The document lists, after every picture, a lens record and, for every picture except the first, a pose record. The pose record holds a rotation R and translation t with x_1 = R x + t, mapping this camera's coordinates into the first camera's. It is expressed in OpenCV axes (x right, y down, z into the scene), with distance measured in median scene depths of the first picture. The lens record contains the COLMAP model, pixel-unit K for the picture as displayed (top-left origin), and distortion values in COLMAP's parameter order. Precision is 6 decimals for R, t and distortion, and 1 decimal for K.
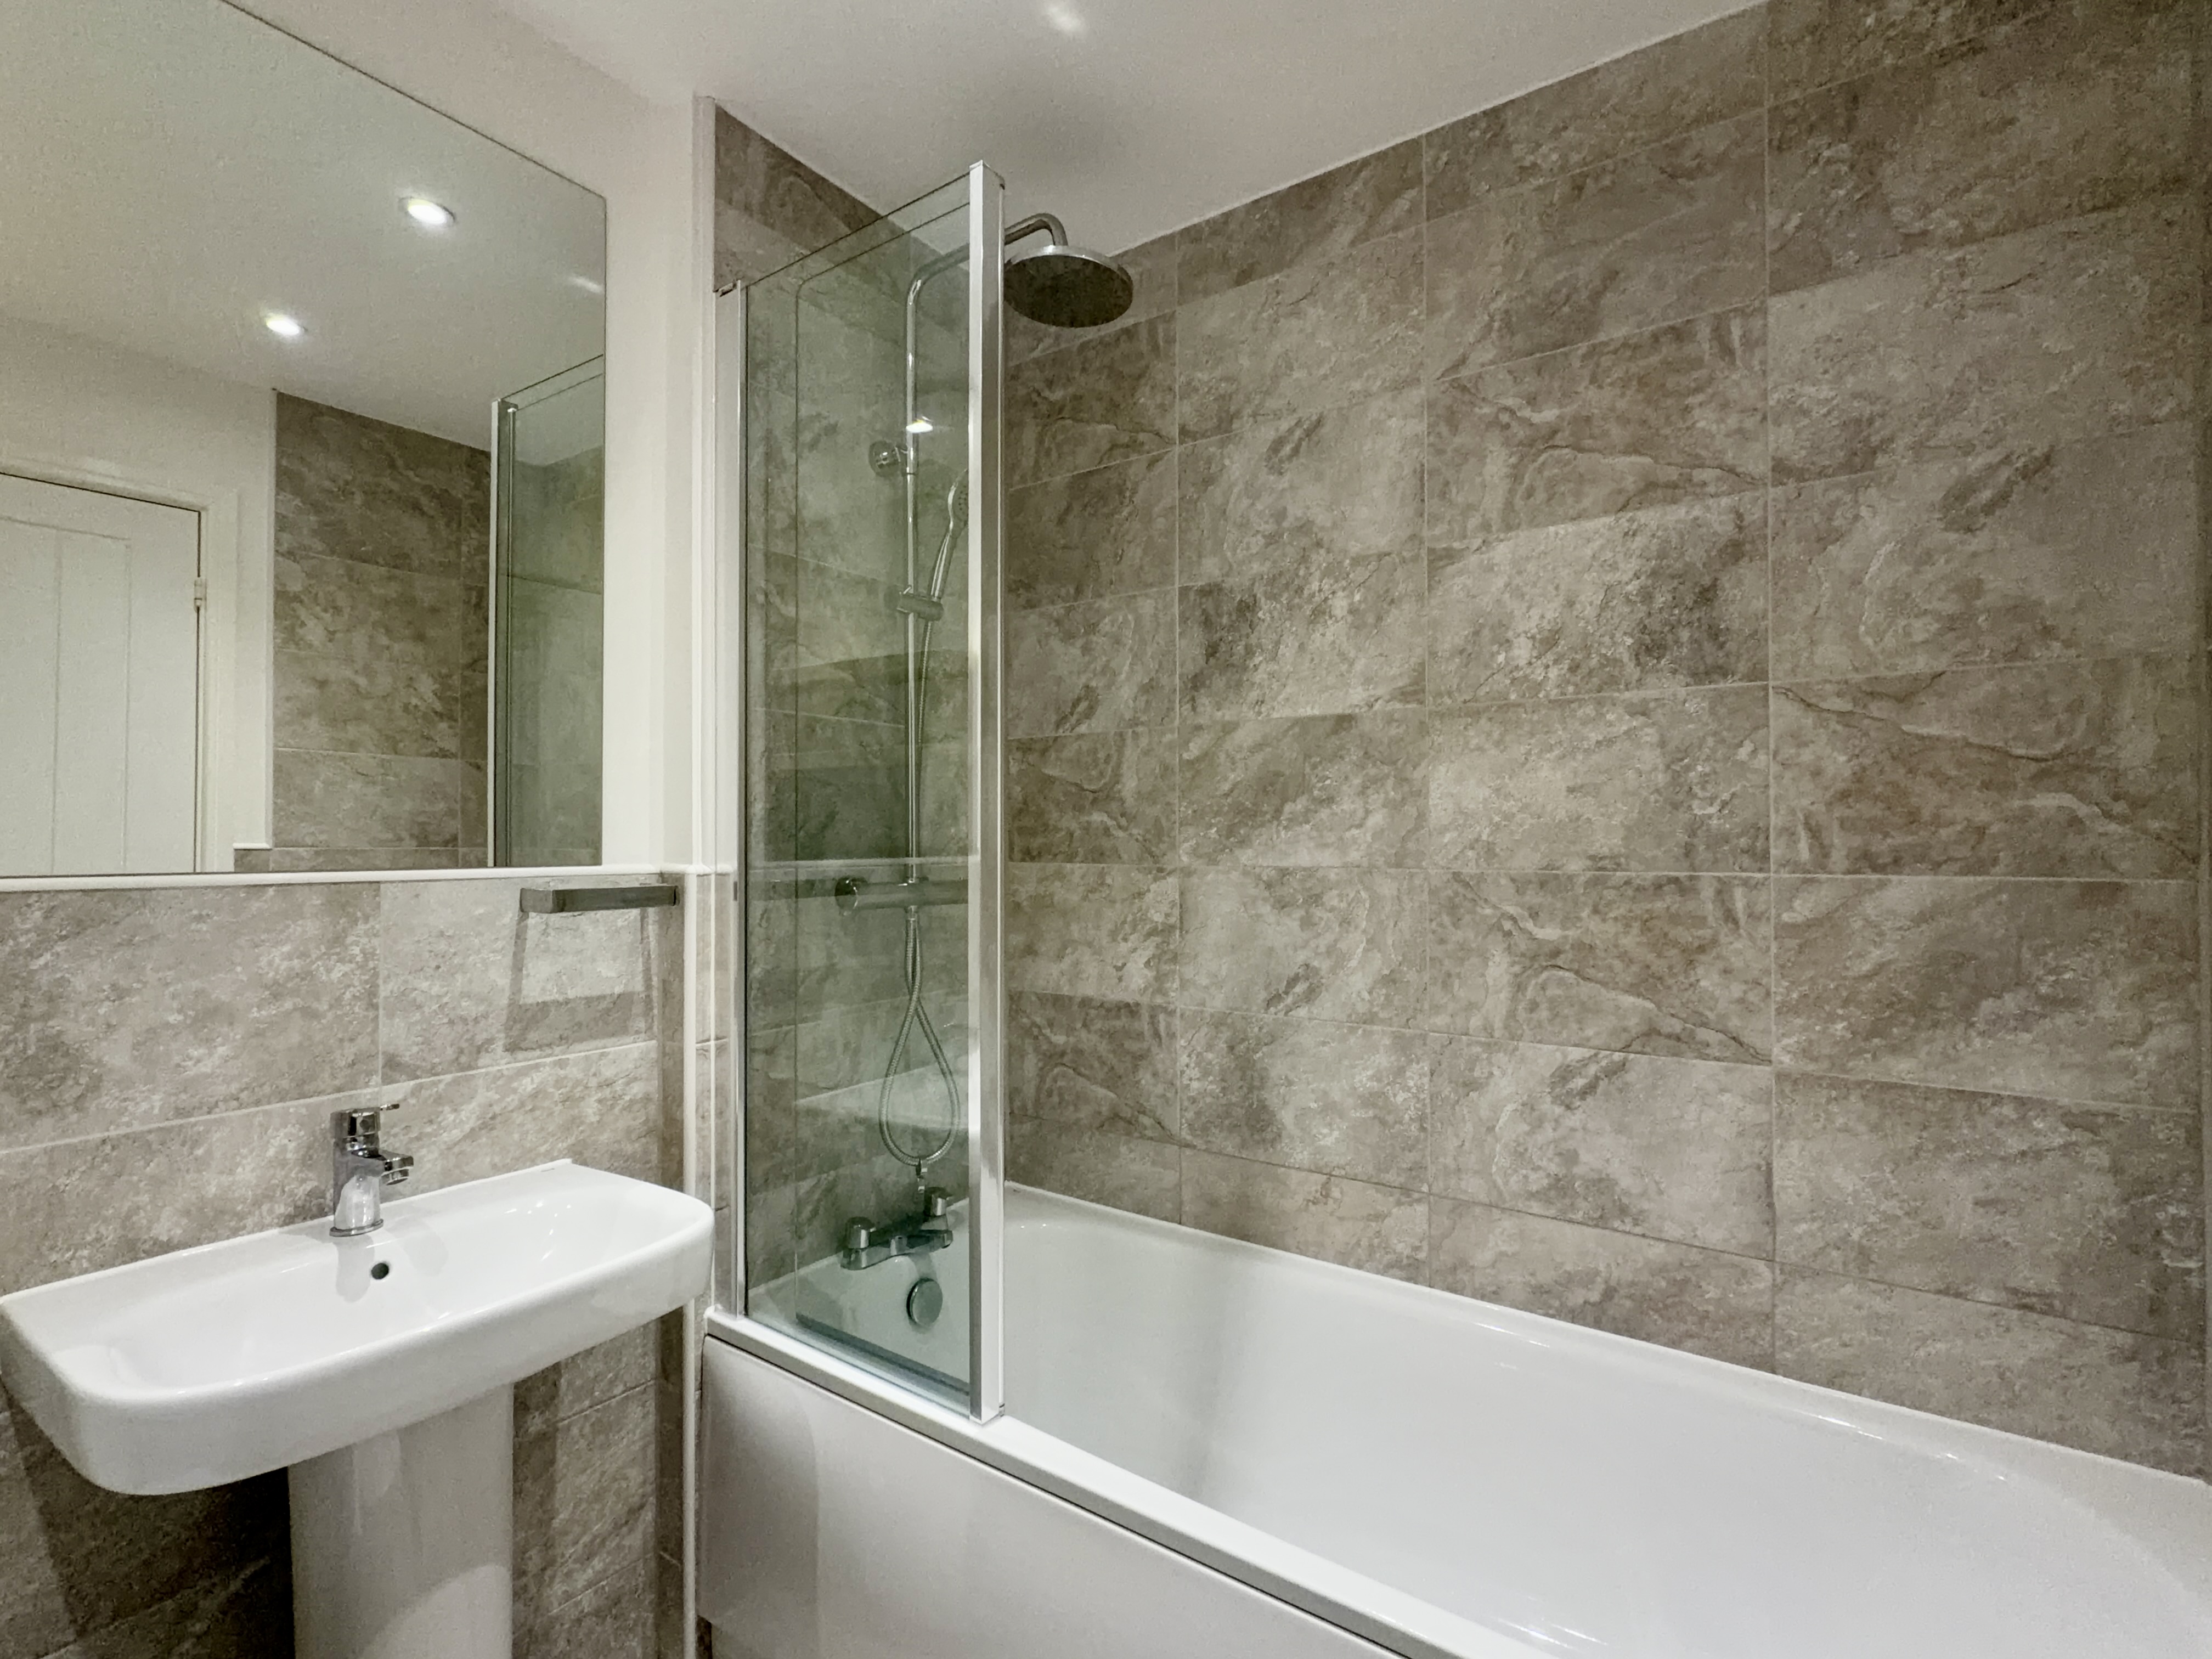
lens RADIAL K [[1037.4, 0, 1100.3], [0, 1037.4, 830.9], [0, 0, 1]] dist [0.000361, -0.000012]
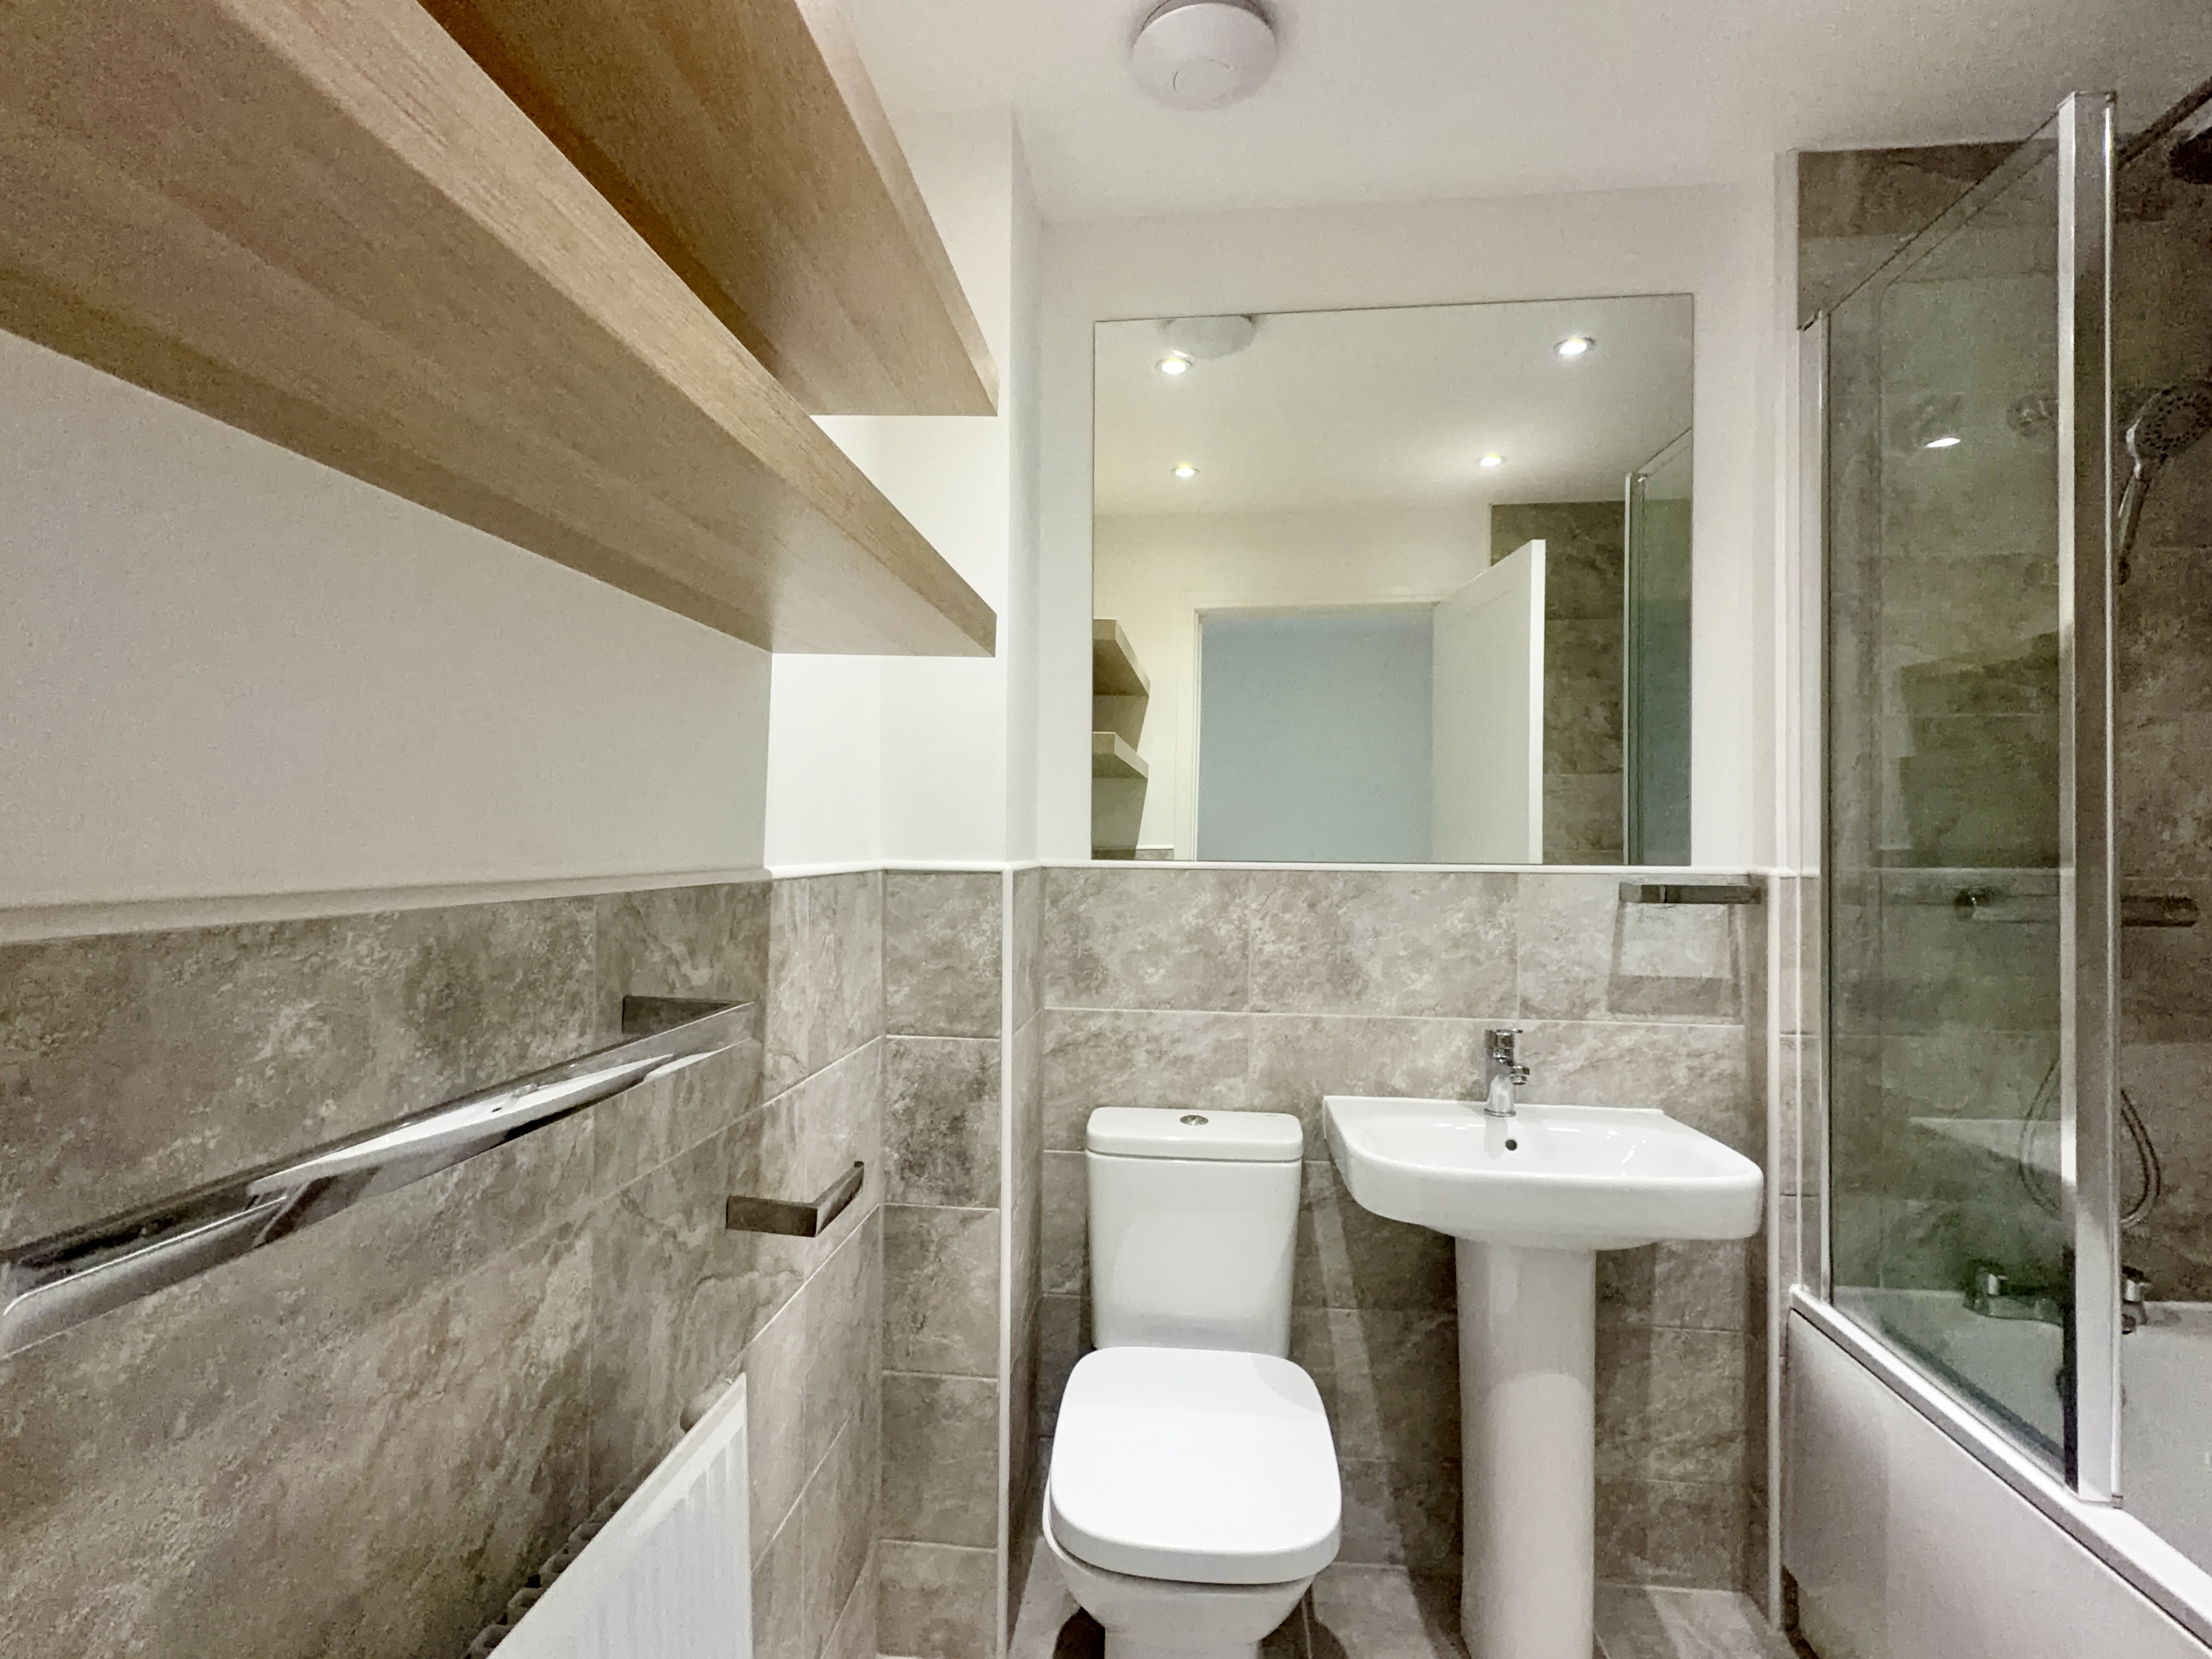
lens RADIAL K [[1037.4, 0, 1100.3], [0, 1037.4, 830.9], [0, 0, 1]] dist [0.000361, -0.000012]
pose [[0.485673, -0.004752, -0.874128, 0.216111], [0.000368, 0.999986, -0.005231, -0.000335], [0.874141, 0.002219, 0.485668, -0.144427]]
